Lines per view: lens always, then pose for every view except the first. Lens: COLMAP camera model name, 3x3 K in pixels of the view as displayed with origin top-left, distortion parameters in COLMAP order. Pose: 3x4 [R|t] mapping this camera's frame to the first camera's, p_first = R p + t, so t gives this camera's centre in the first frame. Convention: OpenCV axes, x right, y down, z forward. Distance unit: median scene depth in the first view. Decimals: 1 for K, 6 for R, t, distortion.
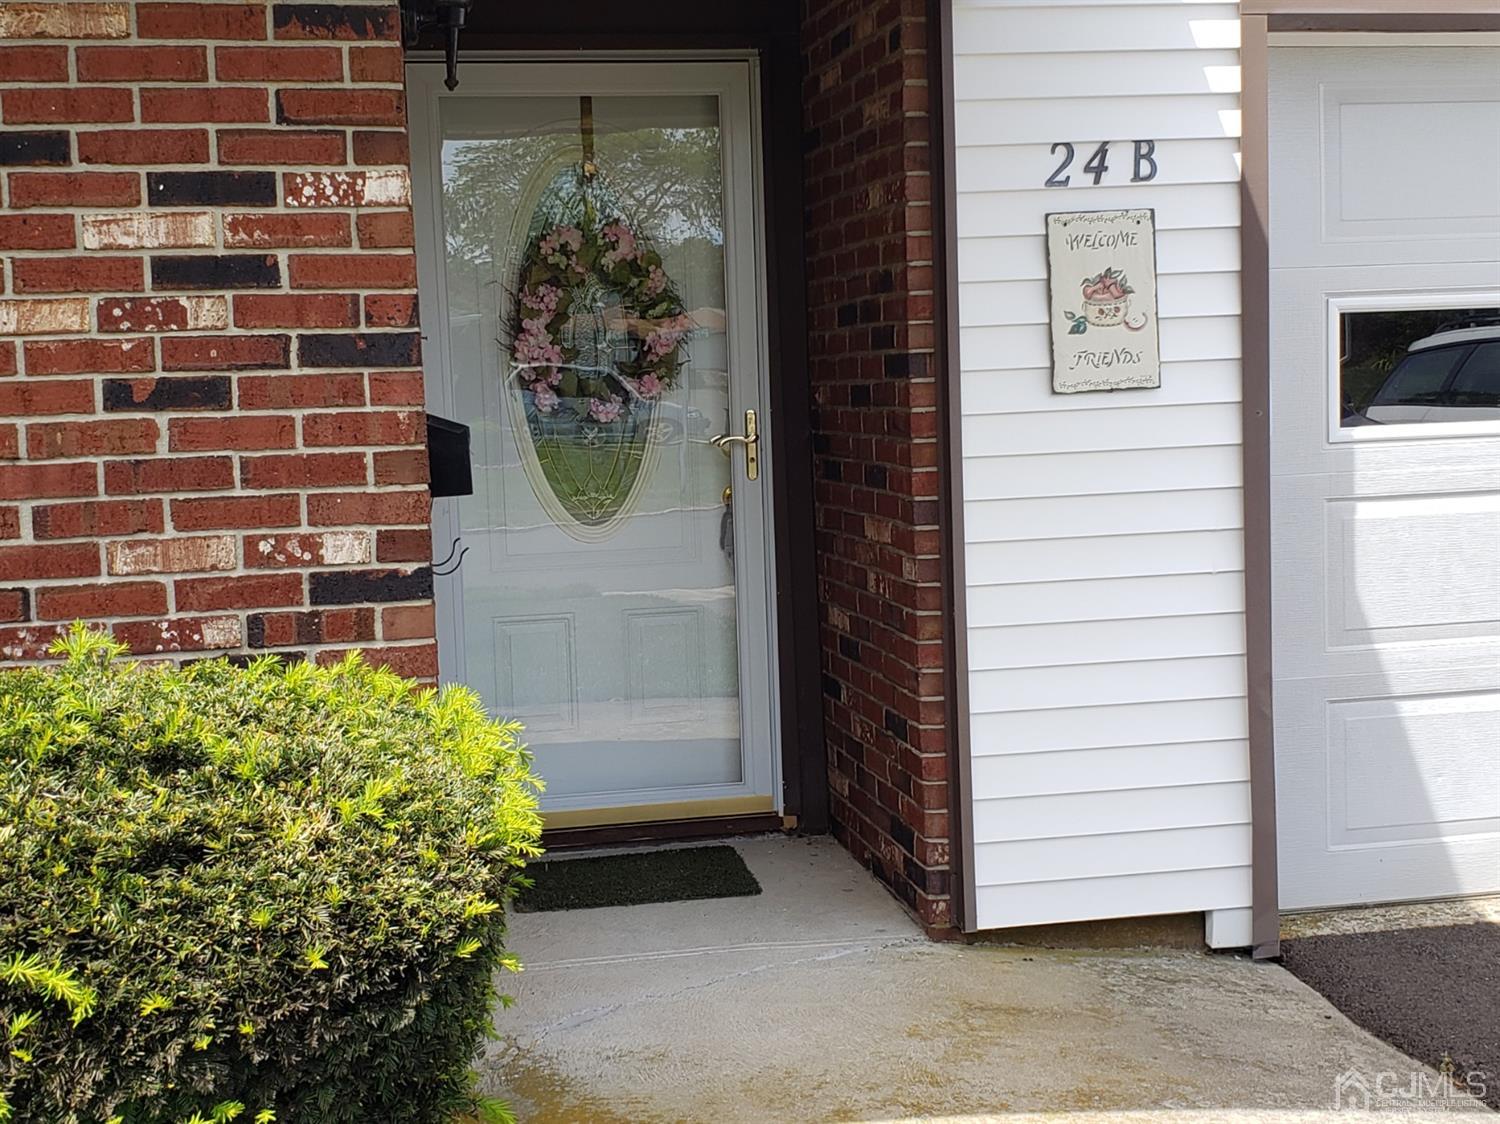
lens RADIAL K [[2171.1, 0, 805.0], [0, 2171.1, 561.4], [0, 0, 1]] dist [0.099827, -0.064380]
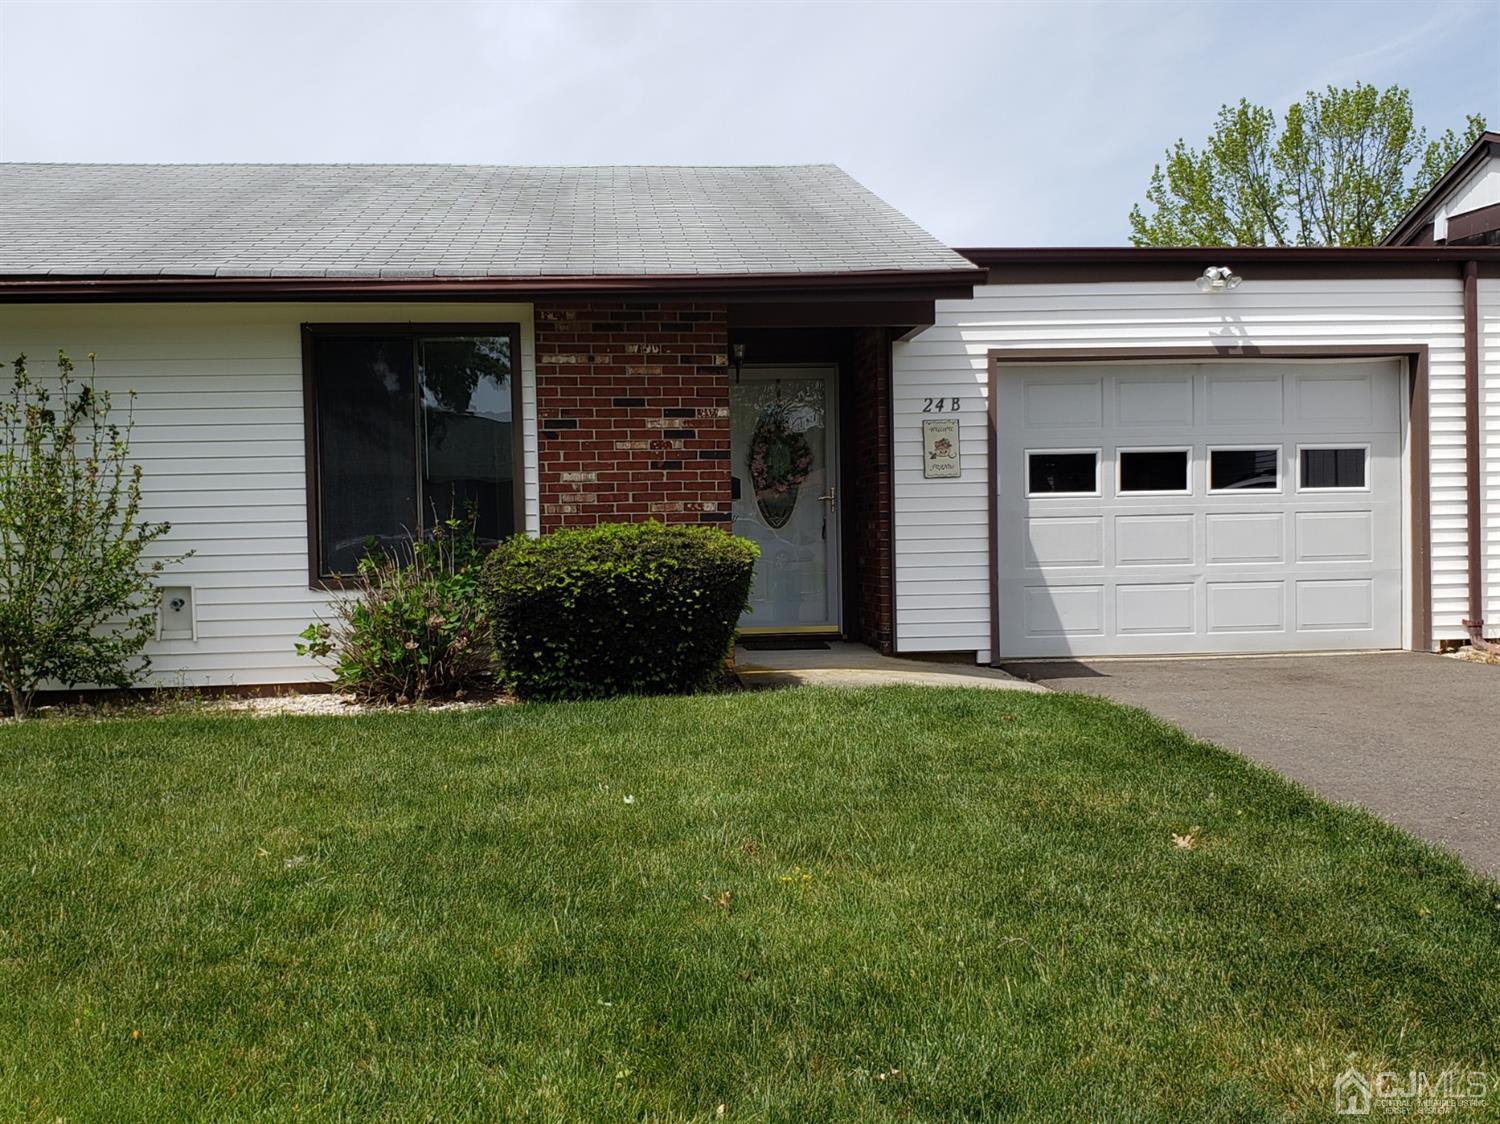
lens RADIAL K [[2171.1, 0, 805.0], [0, 2171.1, 561.4], [0, 0, 1]] dist [0.099827, -0.064380]
pose [[0.995647, 0.015065, -0.091984, 0.229347], [-0.023358, 0.995689, -0.089764, 0.320926], [0.090235, 0.091522, 0.991706, -2.059015]]
